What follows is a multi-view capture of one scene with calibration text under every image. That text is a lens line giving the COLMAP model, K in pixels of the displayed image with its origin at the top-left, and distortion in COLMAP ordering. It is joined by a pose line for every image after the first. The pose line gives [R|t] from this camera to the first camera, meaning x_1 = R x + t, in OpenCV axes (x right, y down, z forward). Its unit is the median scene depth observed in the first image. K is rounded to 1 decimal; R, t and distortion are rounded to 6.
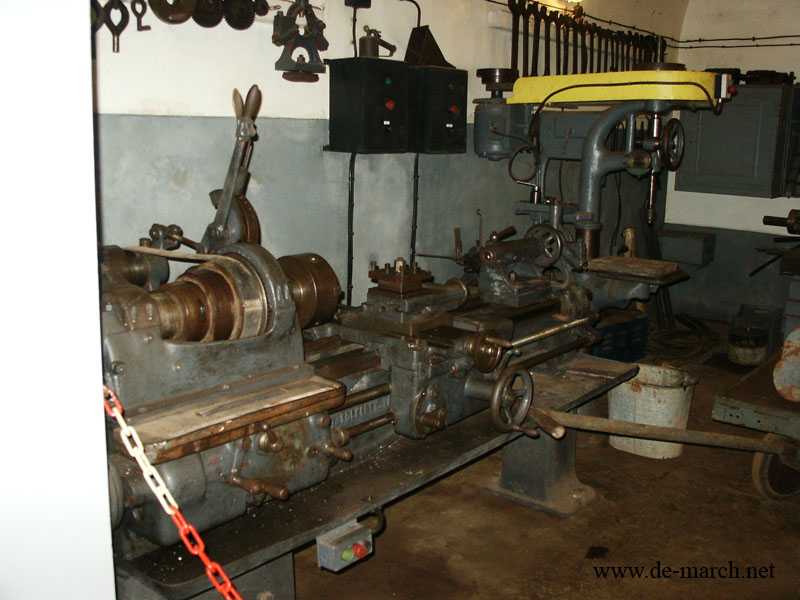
lens RADIAL K [[816.0, 0, 398.0], [0, 816.0, 293.9], [0, 0, 1]] dist [-0.135331, 0.145028]
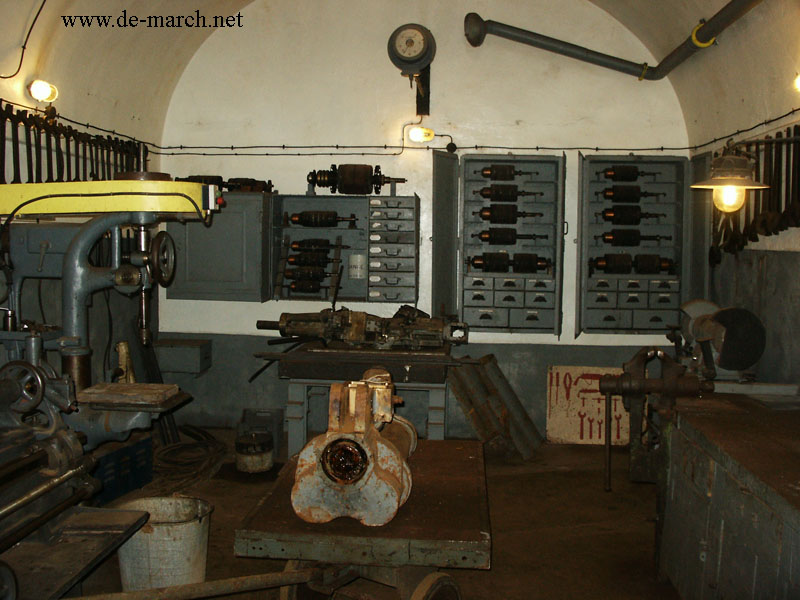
lens RADIAL K [[816.0, 0, 398.0], [0, 816.0, 293.9], [0, 0, 1]] dist [-0.135331, 0.145028]
pose [[0.818198, -0.043593, 0.573282, 0.025414], [0.113007, 0.989864, -0.086014, -0.032084], [-0.563721, 0.135161, 0.814831, 0.083273]]
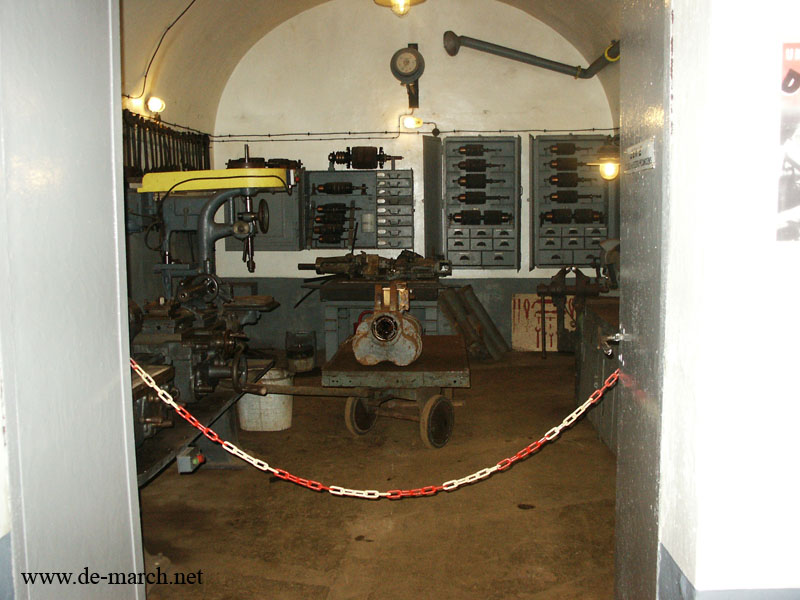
lens RADIAL K [[816.0, 0, 398.0], [0, 816.0, 293.9], [0, 0, 1]] dist [-0.135331, 0.145028]
pose [[0.802348, -0.090126, 0.590013, -0.333600], [0.140695, 0.989236, -0.040220, 0.048696], [-0.580037, 0.115282, 0.806391, -0.322777]]
